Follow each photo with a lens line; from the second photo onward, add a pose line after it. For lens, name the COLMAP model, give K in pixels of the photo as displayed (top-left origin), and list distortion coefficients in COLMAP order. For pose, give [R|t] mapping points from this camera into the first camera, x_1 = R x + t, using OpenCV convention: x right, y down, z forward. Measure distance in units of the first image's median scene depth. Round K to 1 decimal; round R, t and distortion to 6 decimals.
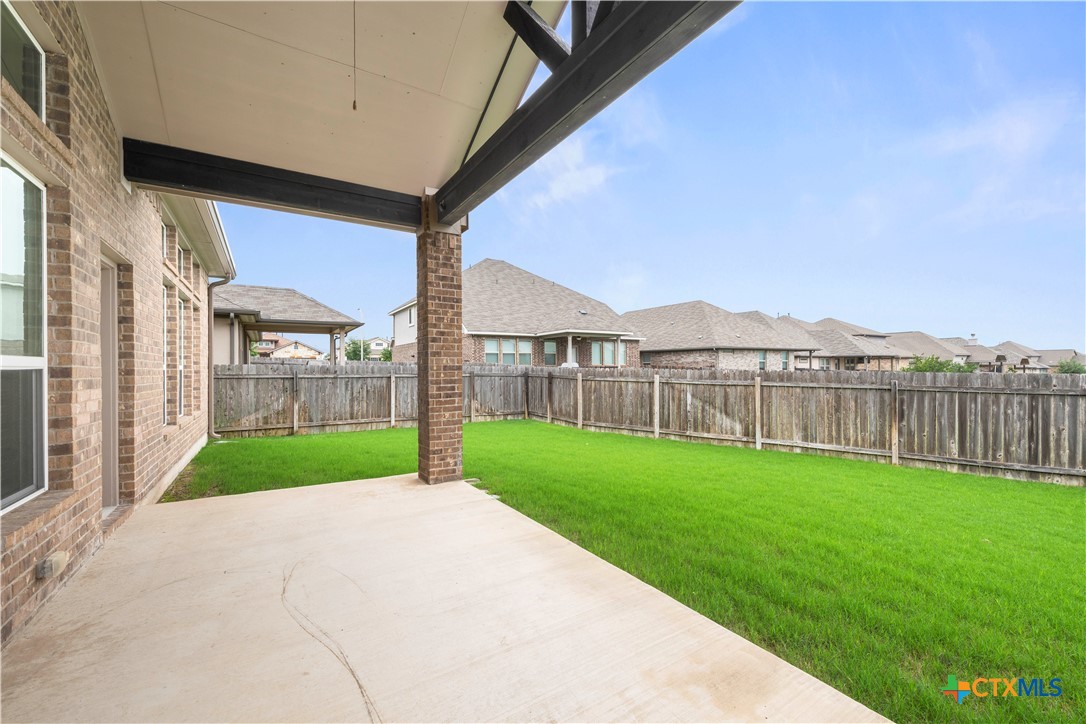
lens RADIAL K [[432.4, 0, 544.0], [0, 432.4, 367.3], [0, 0, 1]] dist [0.000550, -0.000049]
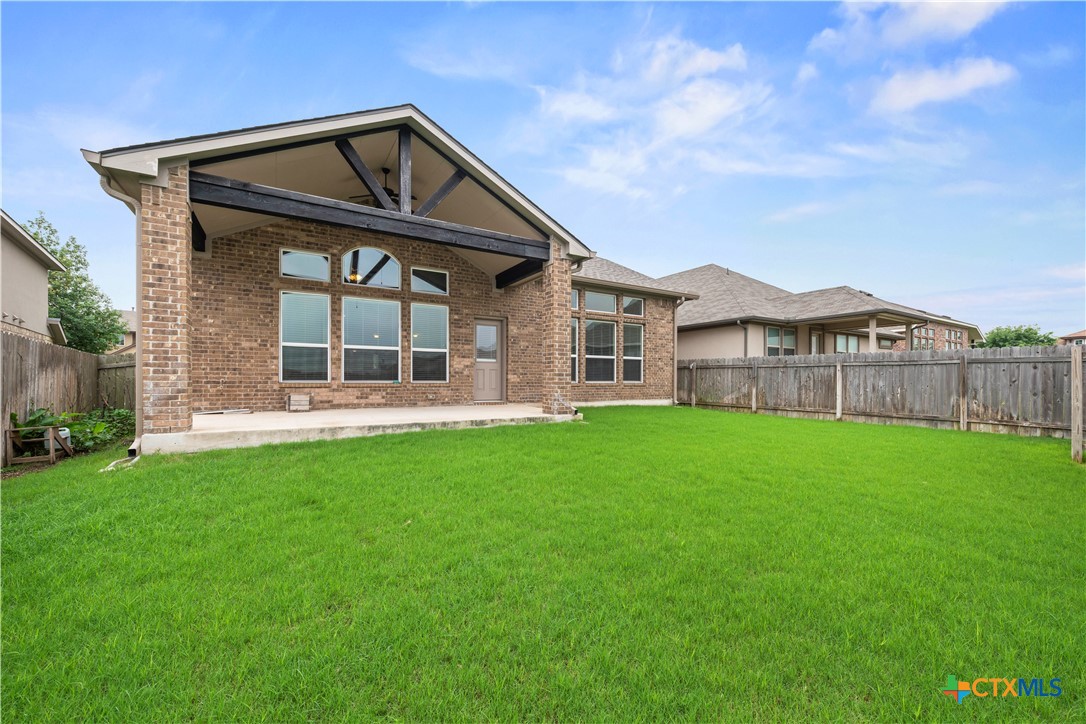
lens RADIAL K [[432.4, 0, 565.1], [0, 432.4, 378.5], [0, 0, 1]] dist [0.000550, -0.000049]
pose [[0.016190, 0.001119, -0.999868, 0.591724], [0.000433, 0.999999, 0.001126, 0.051001], [0.999869, -0.000451, 0.016189, 0.421152]]
